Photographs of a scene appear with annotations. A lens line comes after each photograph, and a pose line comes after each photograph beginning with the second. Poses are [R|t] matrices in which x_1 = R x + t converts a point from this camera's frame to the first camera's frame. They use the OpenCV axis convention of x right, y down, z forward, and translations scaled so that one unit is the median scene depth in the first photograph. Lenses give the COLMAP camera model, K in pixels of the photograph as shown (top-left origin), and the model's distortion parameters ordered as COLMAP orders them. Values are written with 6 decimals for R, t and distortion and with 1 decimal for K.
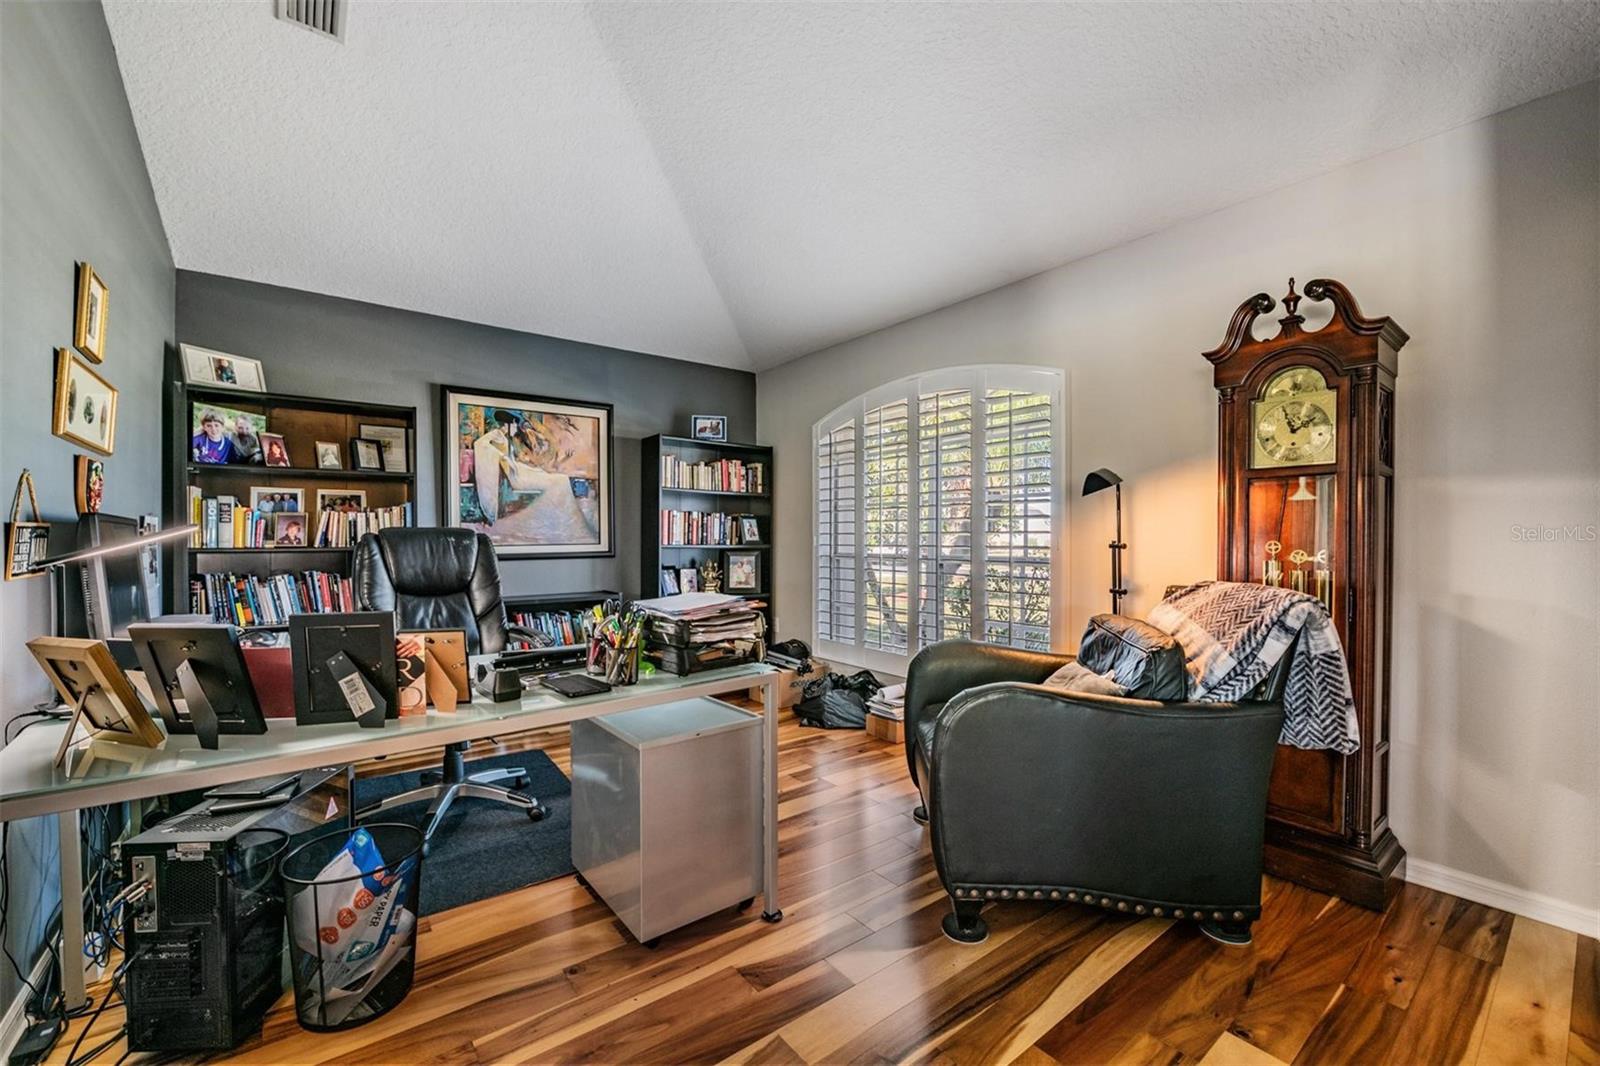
lens RADIAL K [[643.6, 0, 800.0], [0, 643.6, 533.0], [0, 0, 1]] dist [-0.000622, -0.007368]
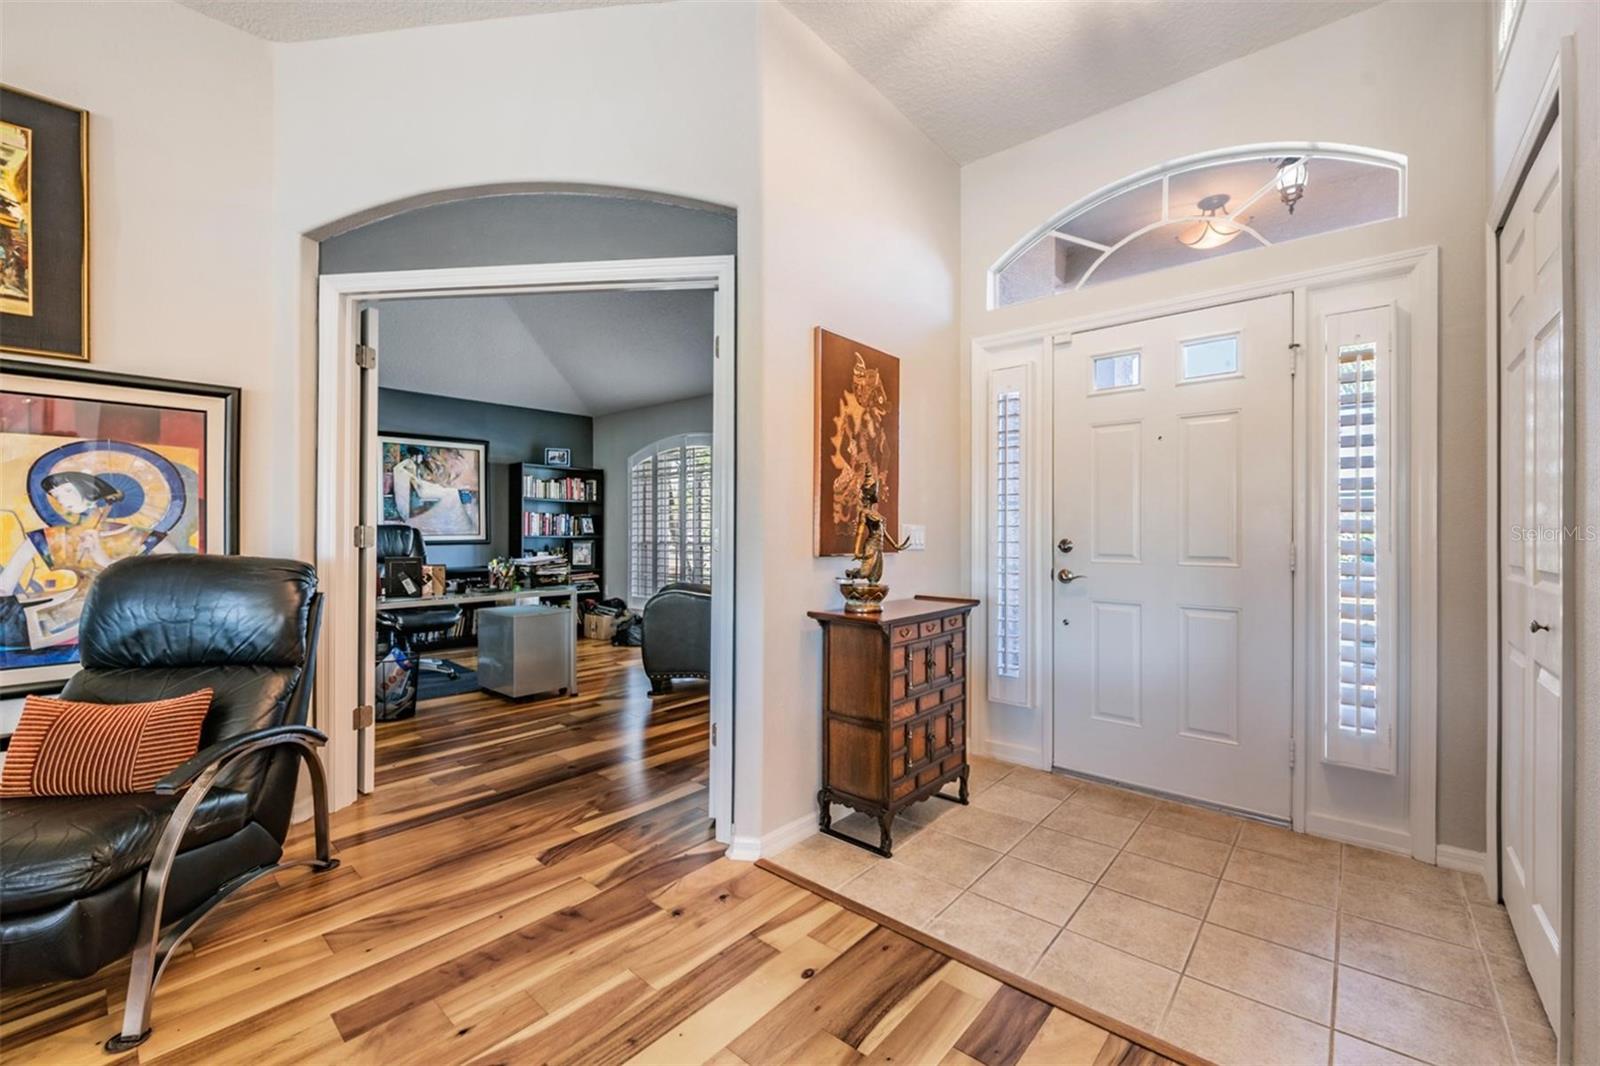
lens RADIAL K [[643.6, 0, 800.0], [0, 643.6, 533.0], [0, 0, 1]] dist [-0.000622, -0.007368]
pose [[0.981281, 0.002339, 0.192565, 0.128302], [-0.004427, 0.999936, 0.010411, -0.005630], [-0.192529, -0.011068, 0.981229, -0.595380]]
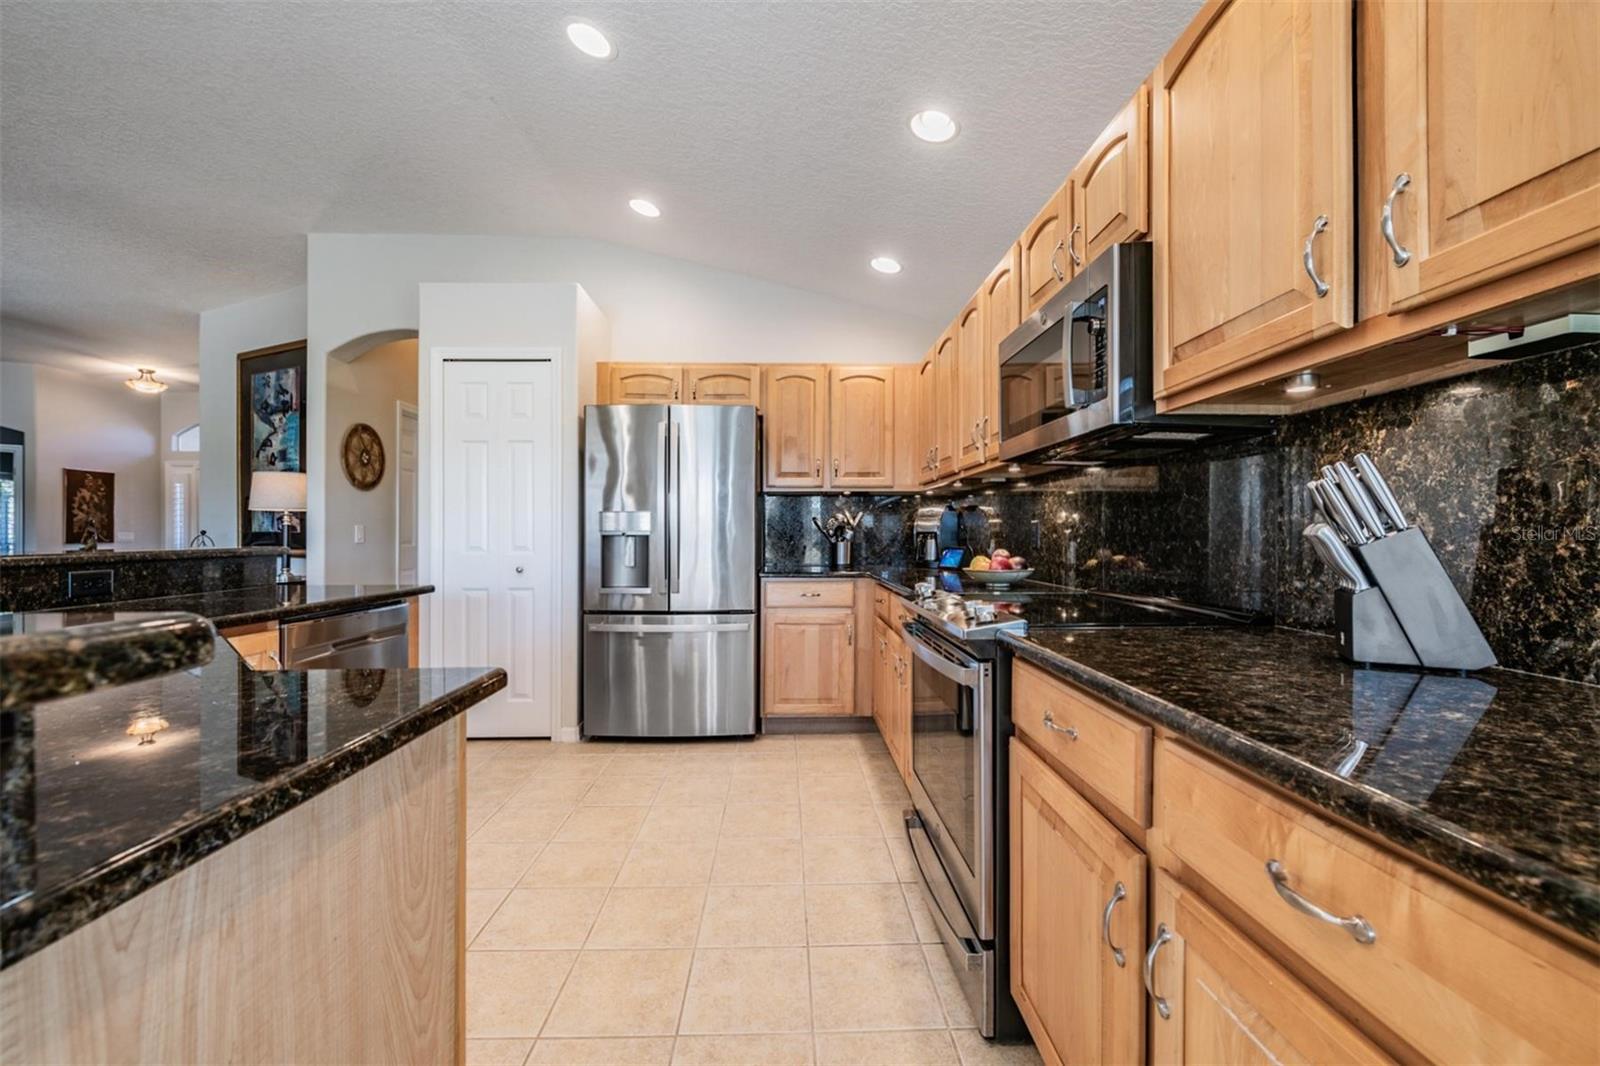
lens RADIAL K [[643.6, 0, 800.0], [0, 643.6, 533.0], [0, 0, 1]] dist [-0.000622, -0.007368]
pose [[0.600503, 0.002391, 0.799619, 0.004628], [-0.008441, 0.999959, 0.003349, -0.069020], [-0.799578, -0.008761, 0.600498, -5.665125]]
